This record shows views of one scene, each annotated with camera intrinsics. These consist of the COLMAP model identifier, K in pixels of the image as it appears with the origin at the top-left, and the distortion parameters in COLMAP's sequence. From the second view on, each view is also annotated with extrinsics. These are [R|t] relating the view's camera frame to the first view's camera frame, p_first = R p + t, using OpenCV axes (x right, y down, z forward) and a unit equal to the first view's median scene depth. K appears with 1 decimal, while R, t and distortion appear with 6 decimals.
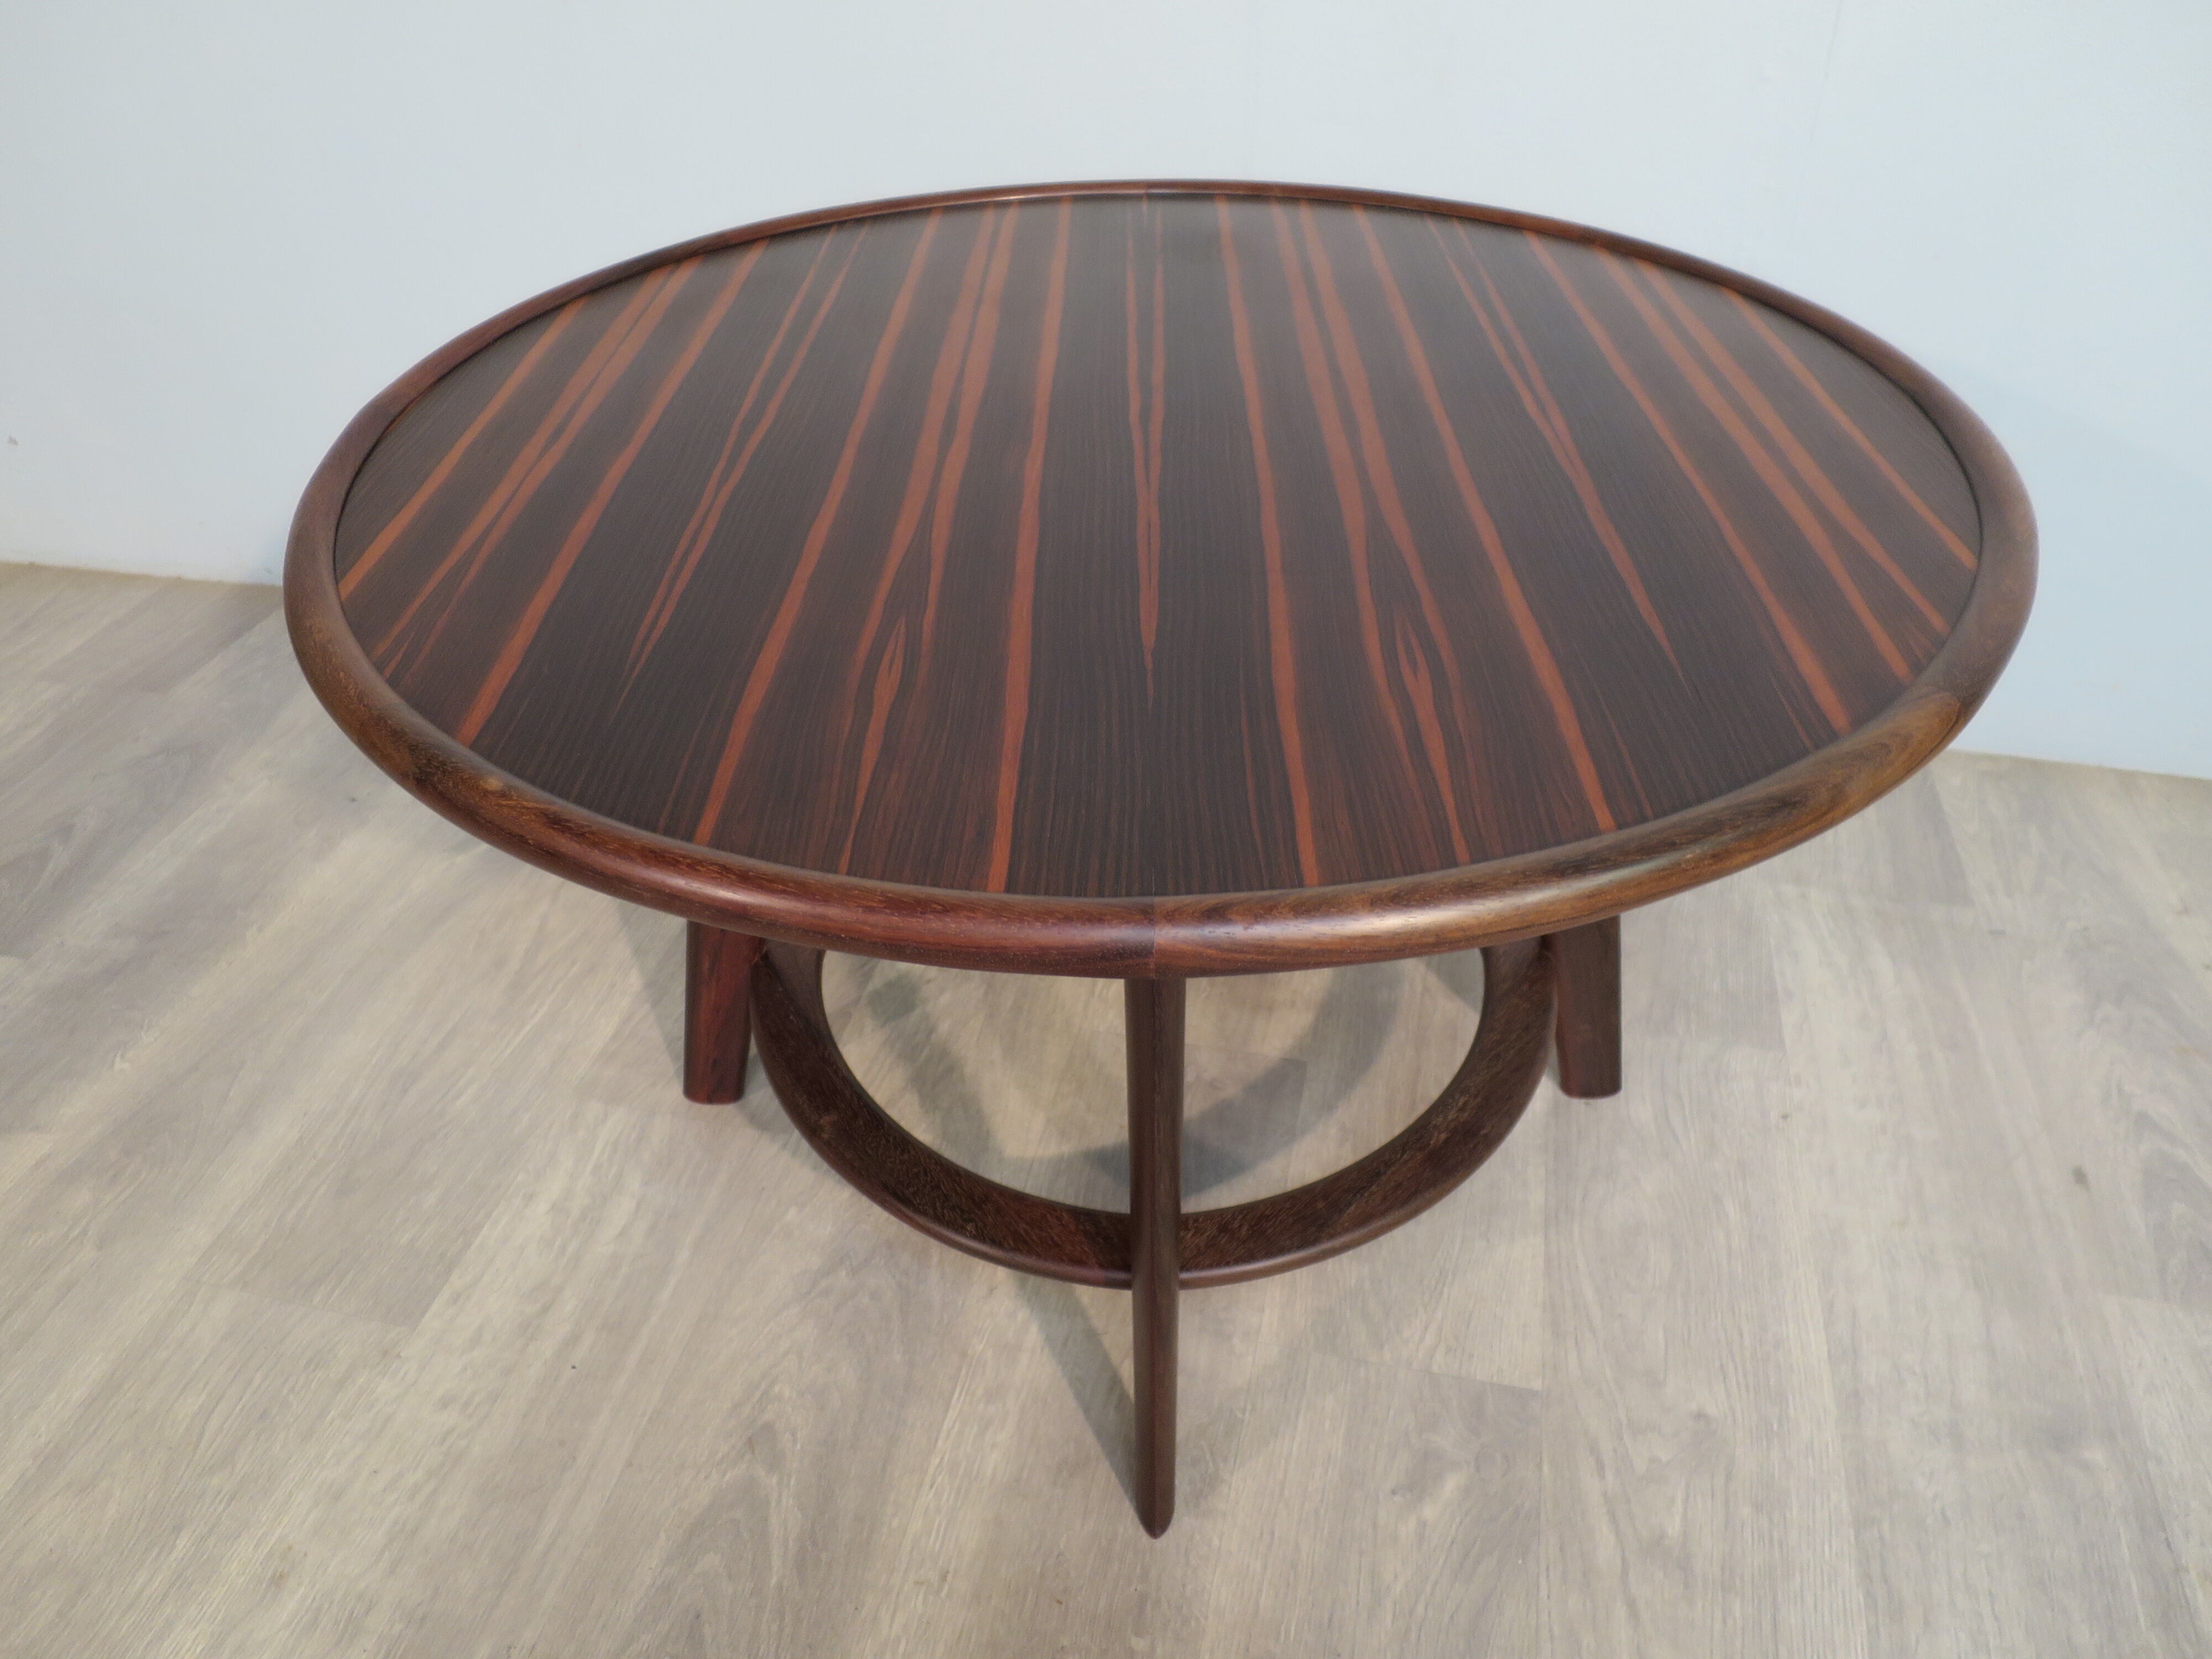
lens RADIAL K [[1590.9, 0, 1112.3], [0, 1590.9, 828.5], [0, 0, 1]] dist [-0.048408, 0.013076]
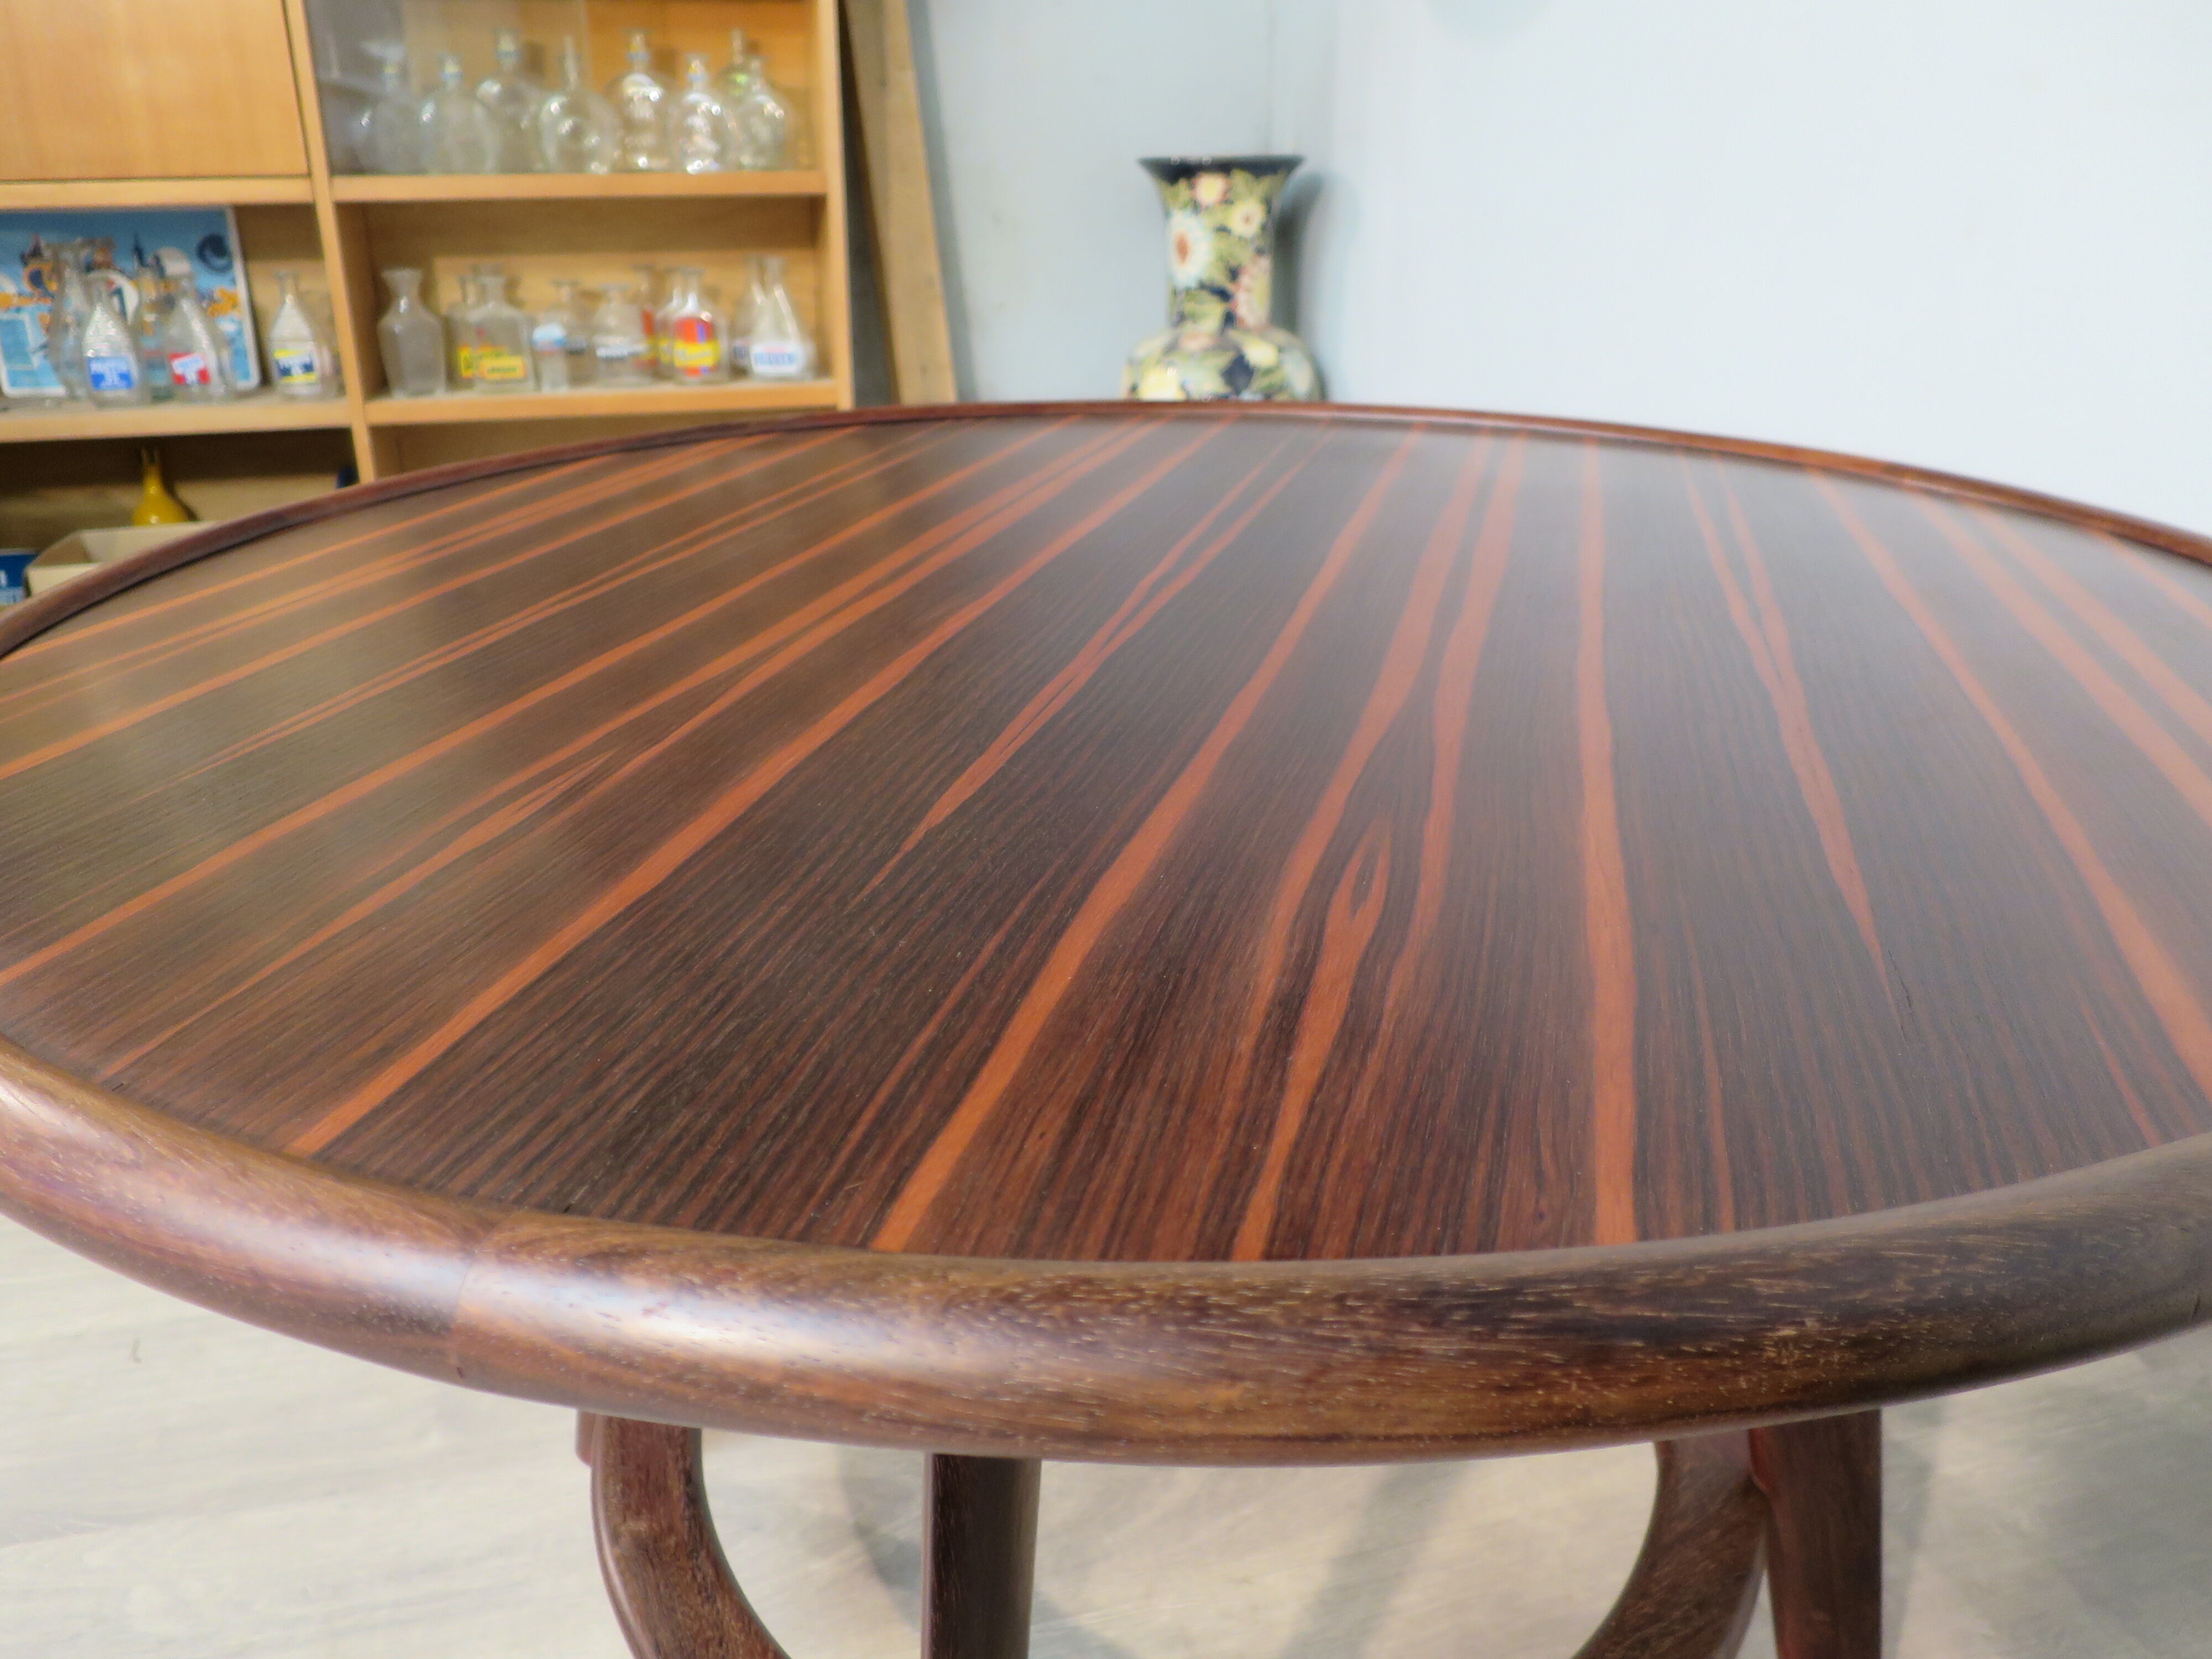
lens RADIAL K [[1590.9, 0, 1112.3], [0, 1590.9, 828.5], [0, 0, 1]] dist [-0.048408, 0.013076]
pose [[0.966973, 0.105423, -0.232053, 0.150496], [-0.158378, 0.961870, -0.222986, 0.006559], [0.199697, 0.252374, 0.946799, 0.299364]]
